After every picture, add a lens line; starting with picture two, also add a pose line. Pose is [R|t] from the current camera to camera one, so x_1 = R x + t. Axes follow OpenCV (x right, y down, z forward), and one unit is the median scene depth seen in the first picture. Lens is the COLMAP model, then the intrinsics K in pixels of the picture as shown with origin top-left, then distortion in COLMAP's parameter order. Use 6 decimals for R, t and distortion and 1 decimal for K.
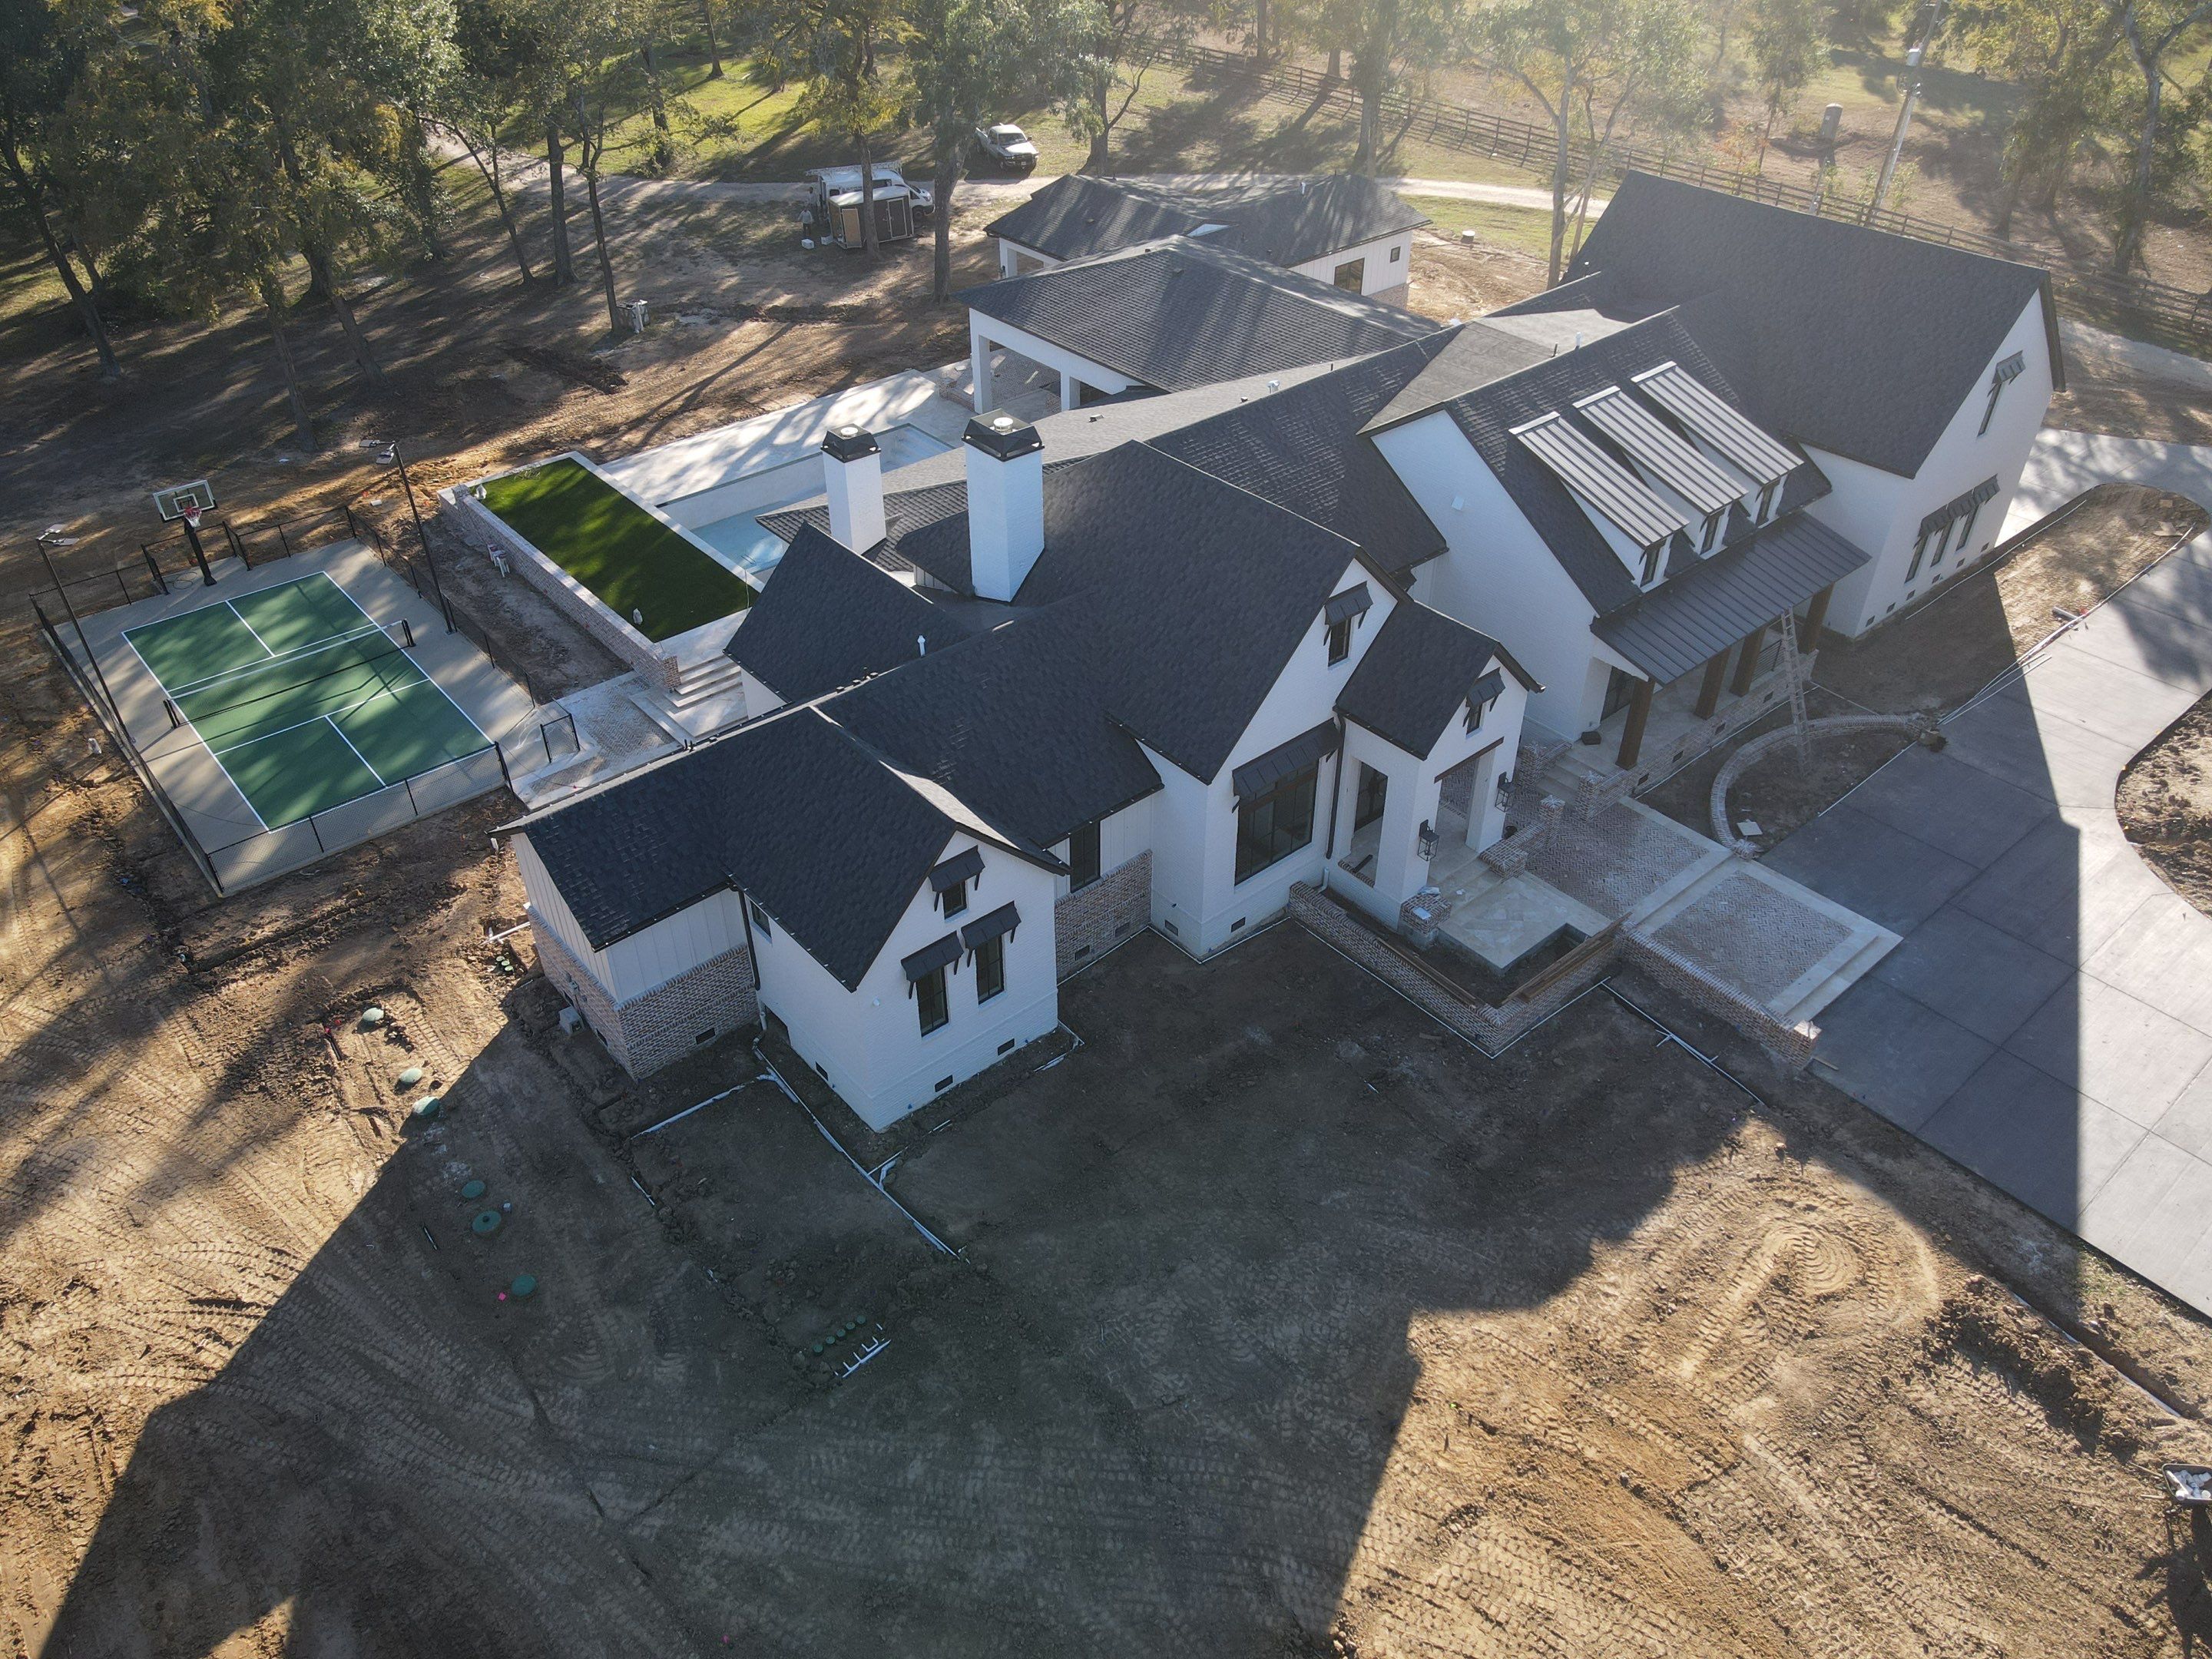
lens RADIAL K [[1617.0, 0, 1101.6], [0, 1617.0, 828.7], [0, 0, 1]] dist [0.010488, 0.014514]
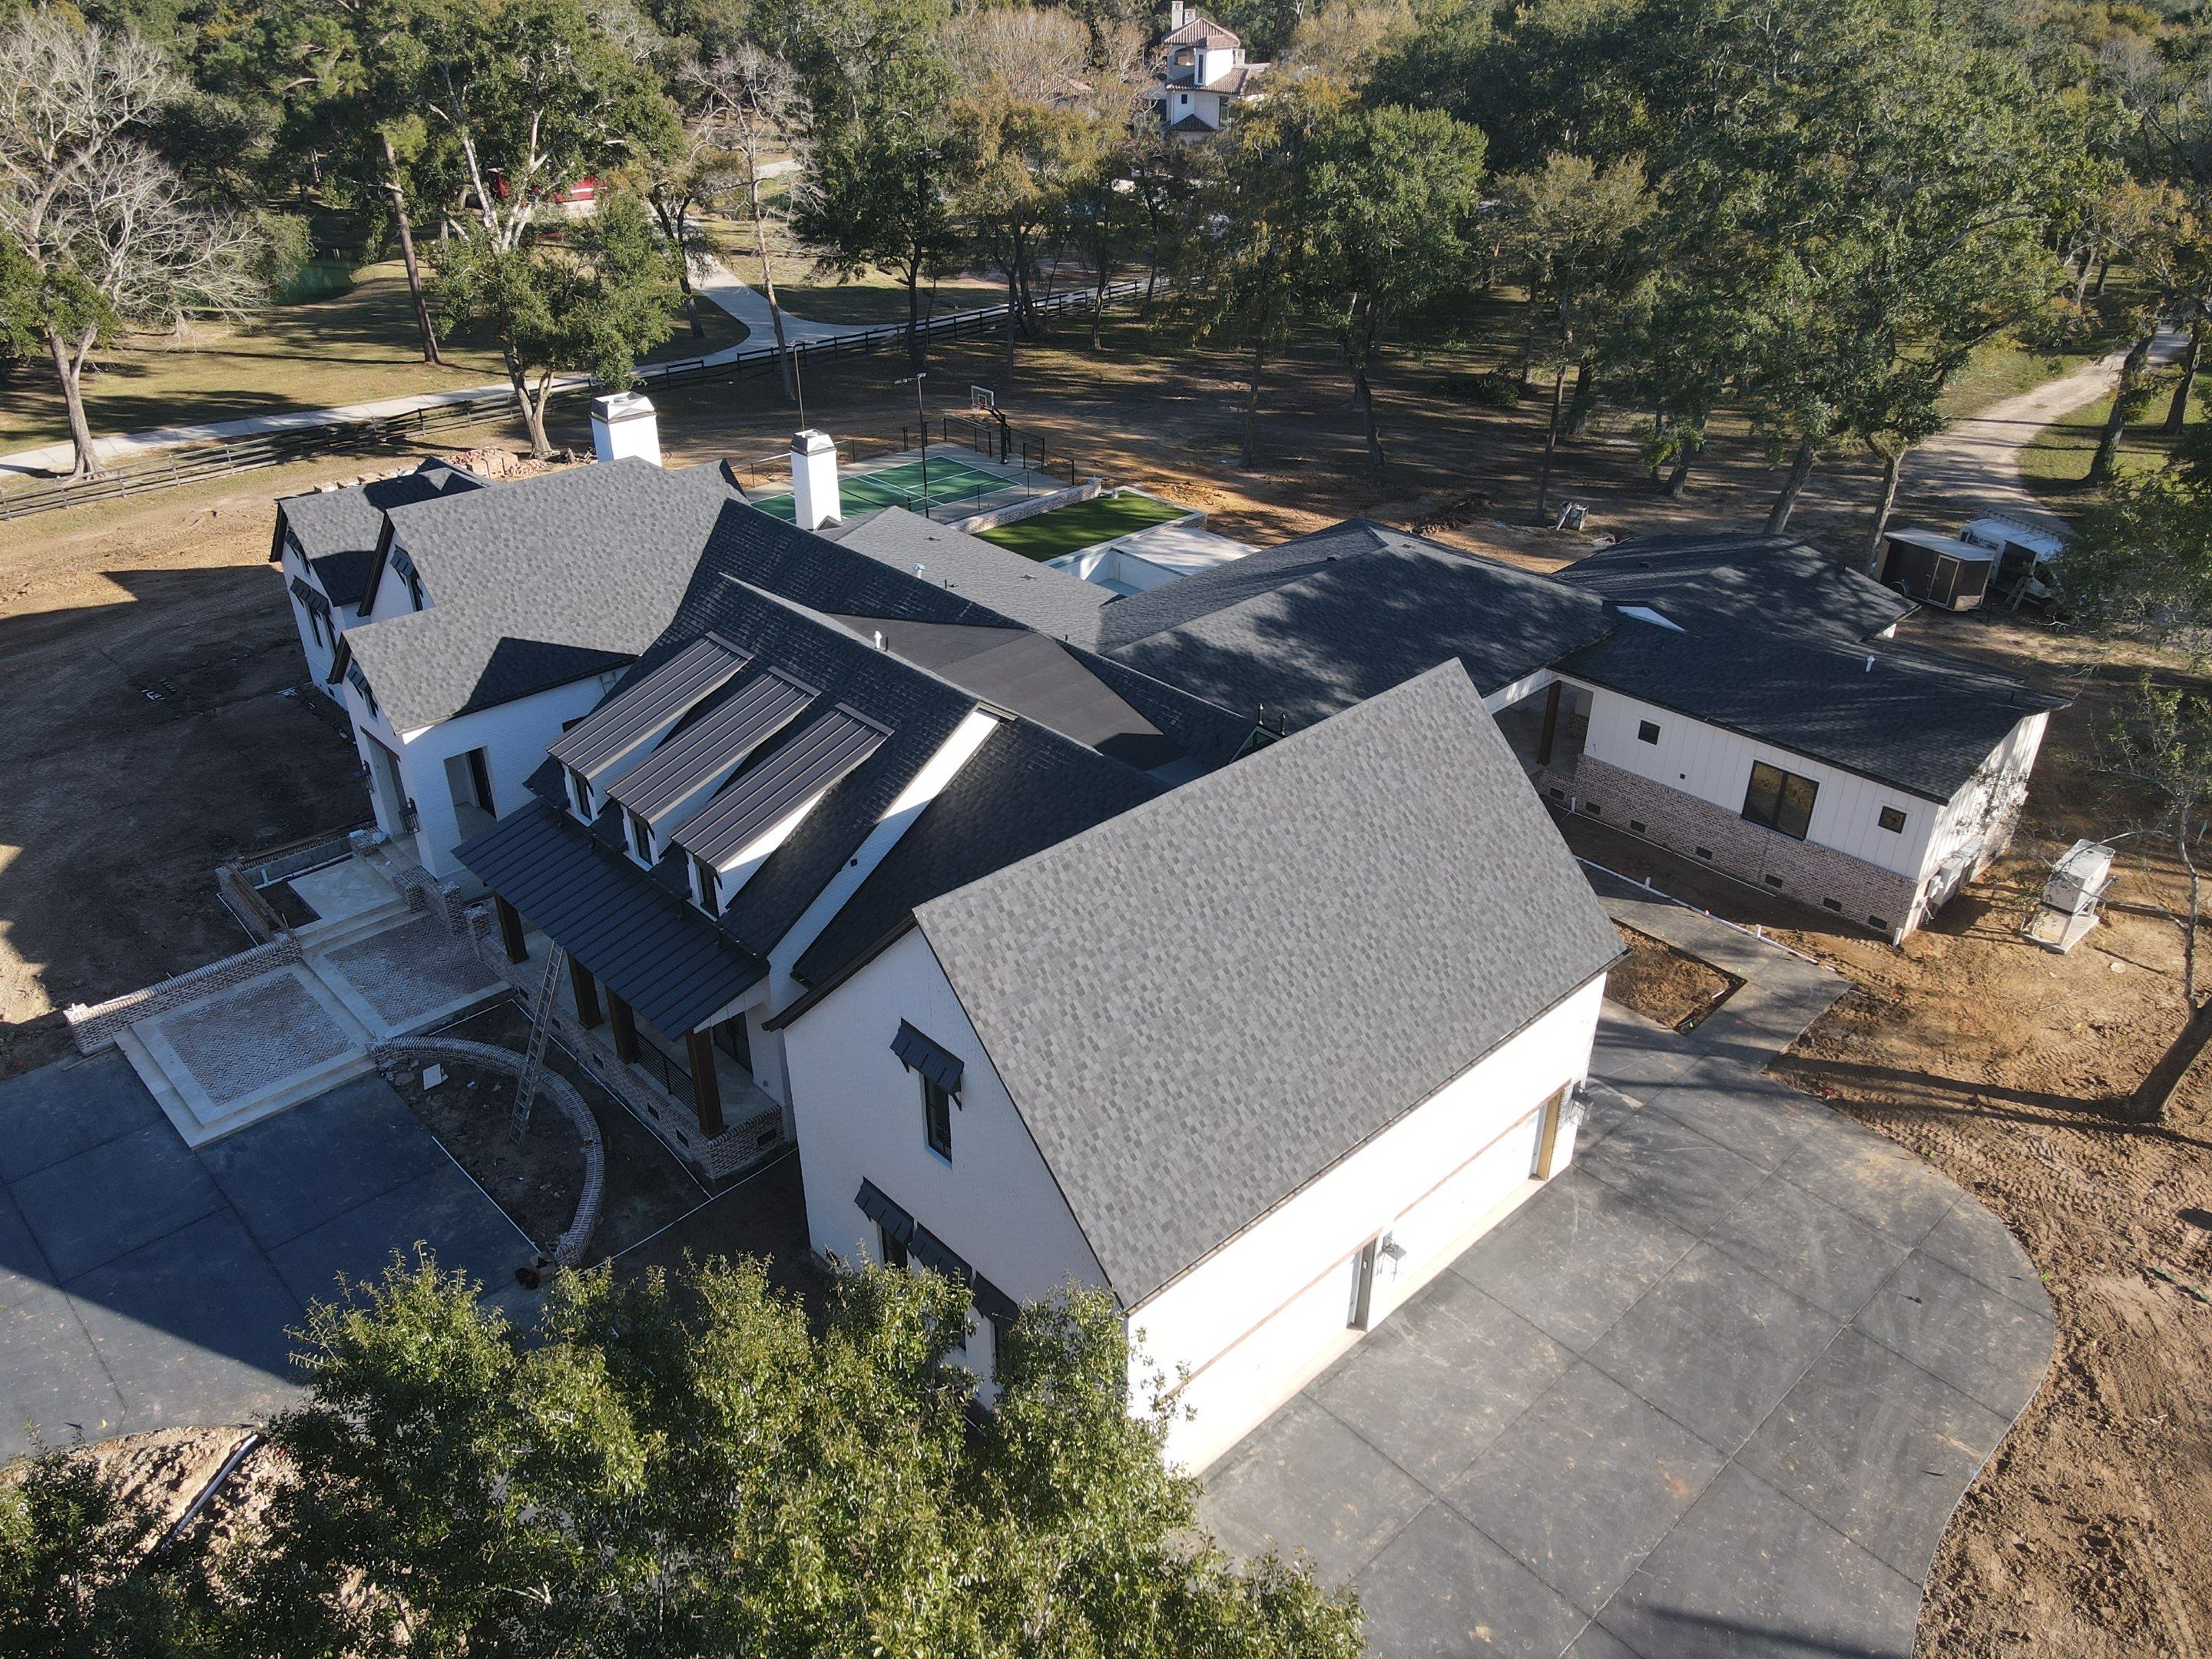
lens RADIAL K [[1617.0, 0, 1107.8], [0, 1617.0, 824.1], [0, 0, 1]] dist [0.010488, 0.014514]
pose [[0.046730, 0.496695, -0.866666, 1.127998], [-0.608894, 0.701956, 0.369467, -0.655262], [0.791874, 0.510443, 0.335237, 0.937771]]
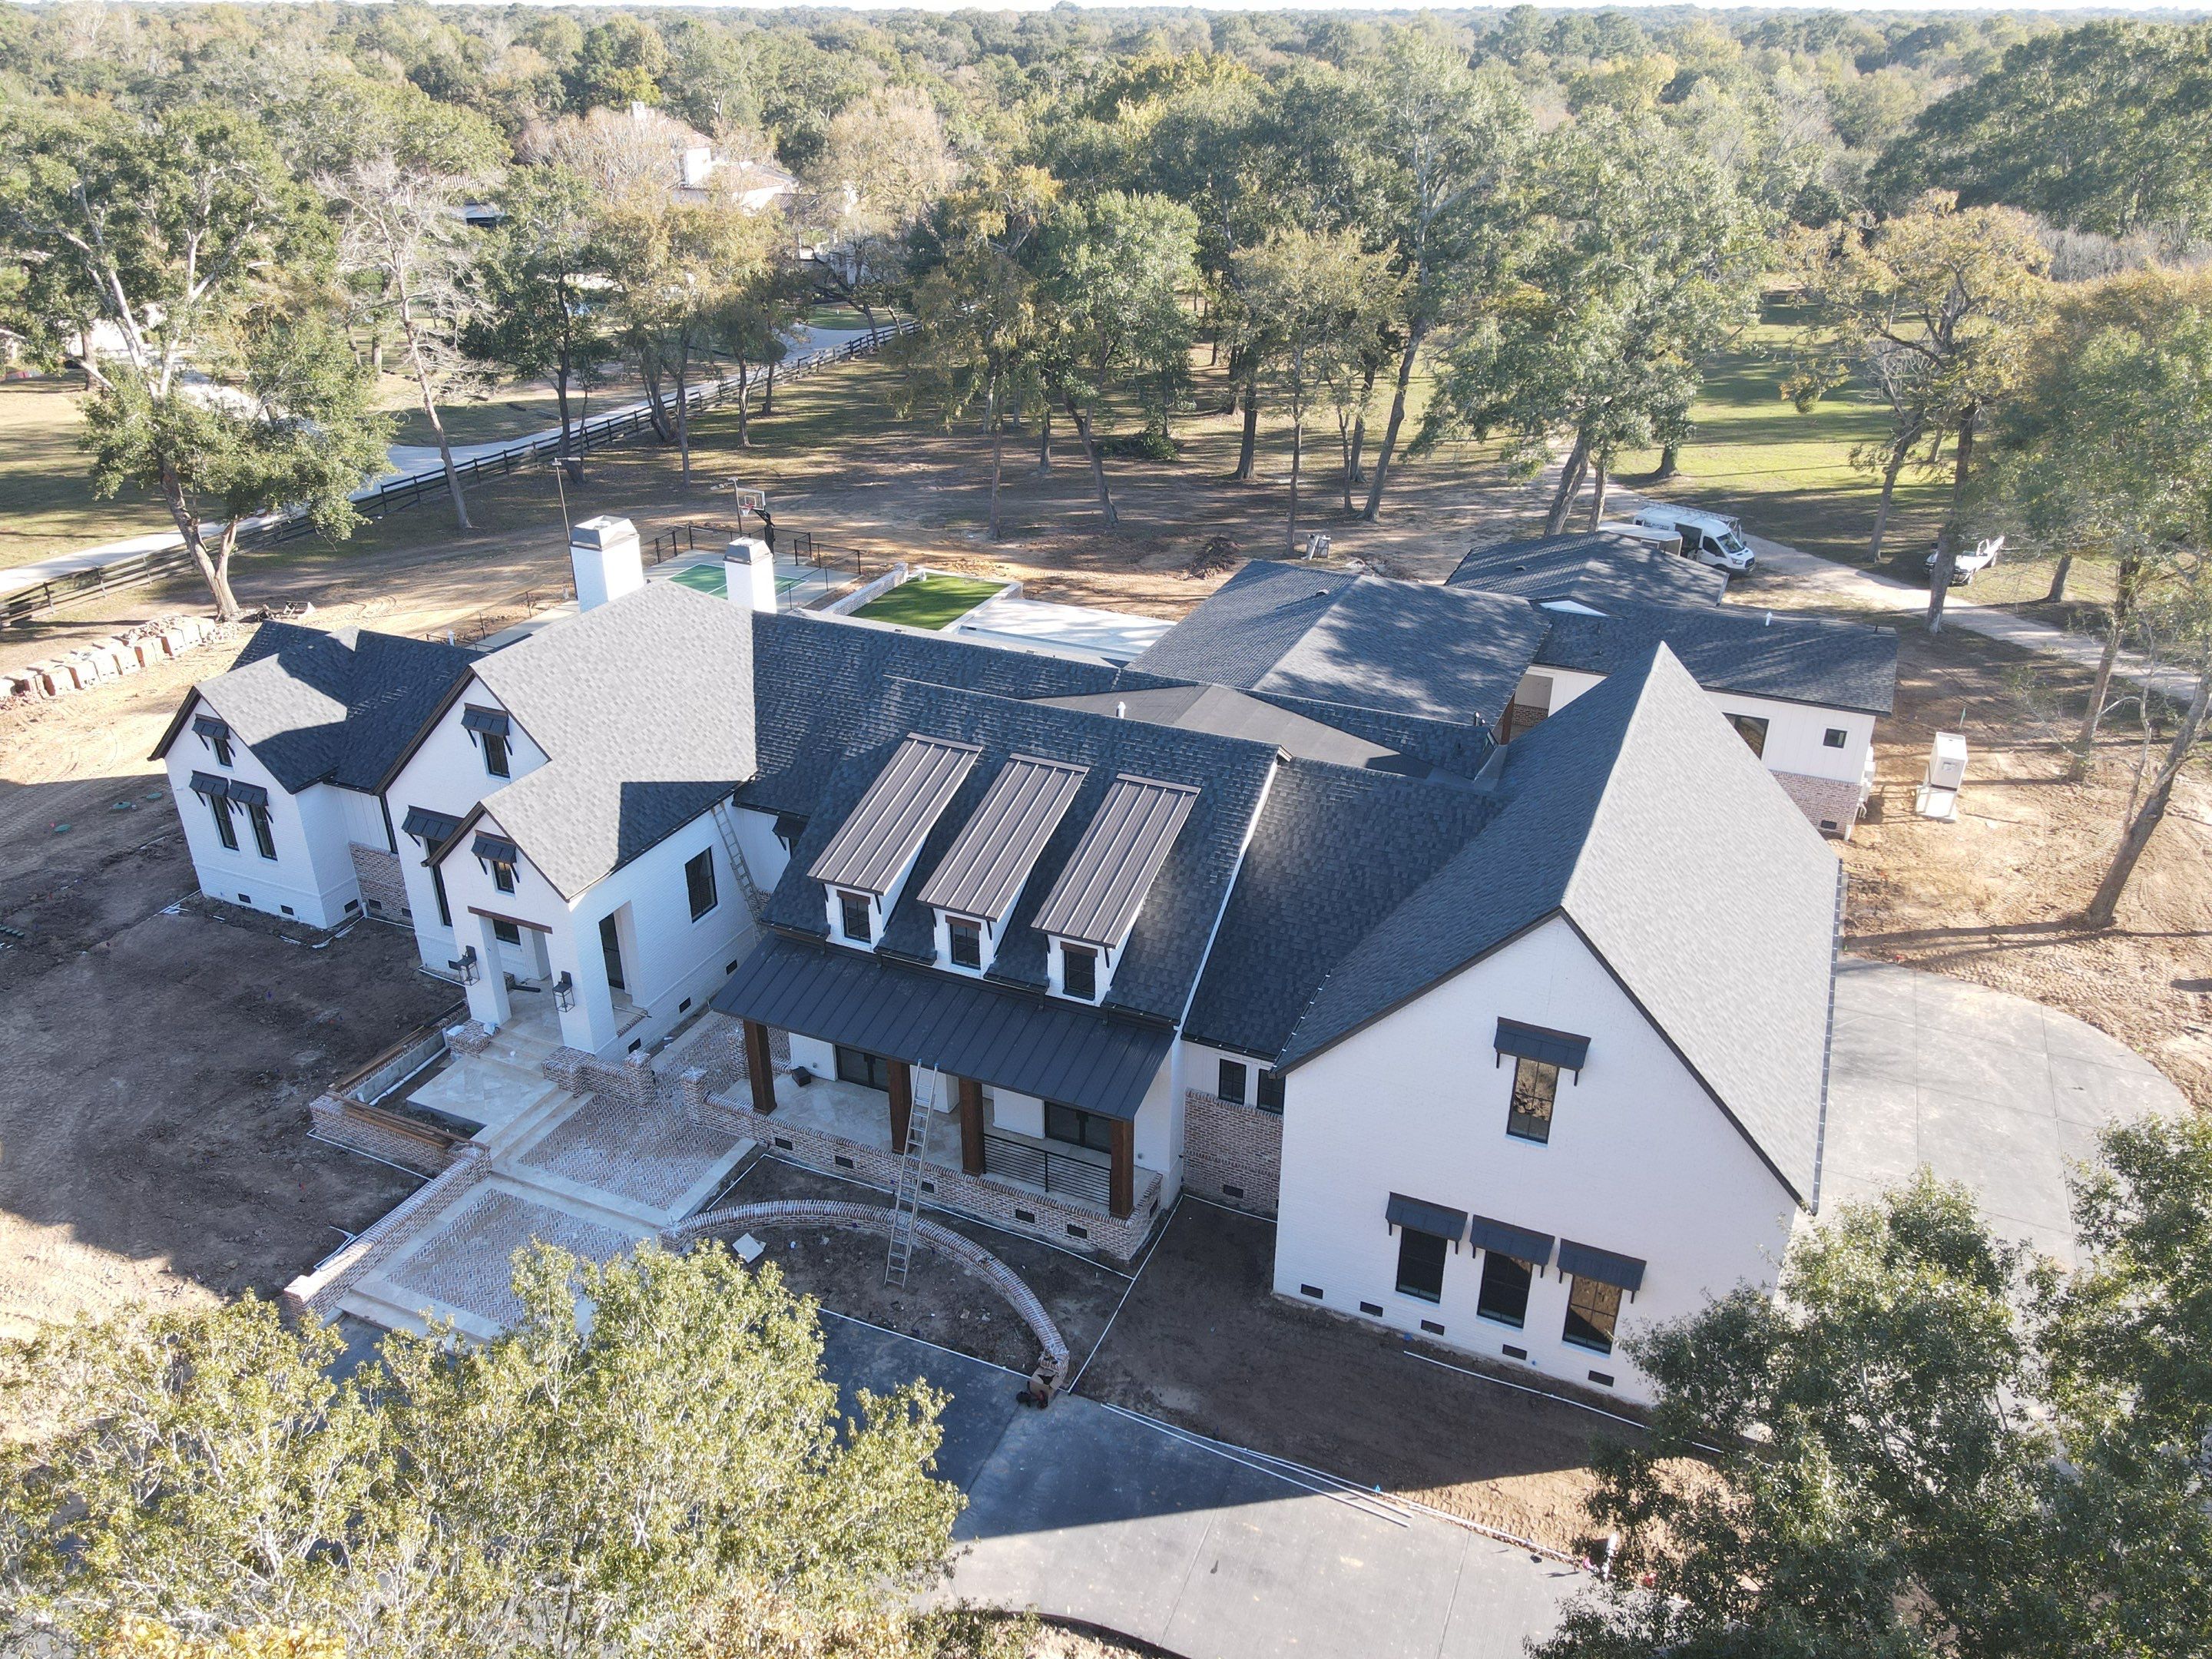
lens RADIAL K [[1617.0, 0, 1109.3], [0, 1617.0, 827.3], [0, 0, 1]] dist [0.010488, 0.014514]
pose [[0.429529, 0.412028, -0.803578, 1.058964], [-0.551564, 0.824281, 0.127821, -0.384023], [0.715040, 0.388322, 0.581313, 0.581663]]
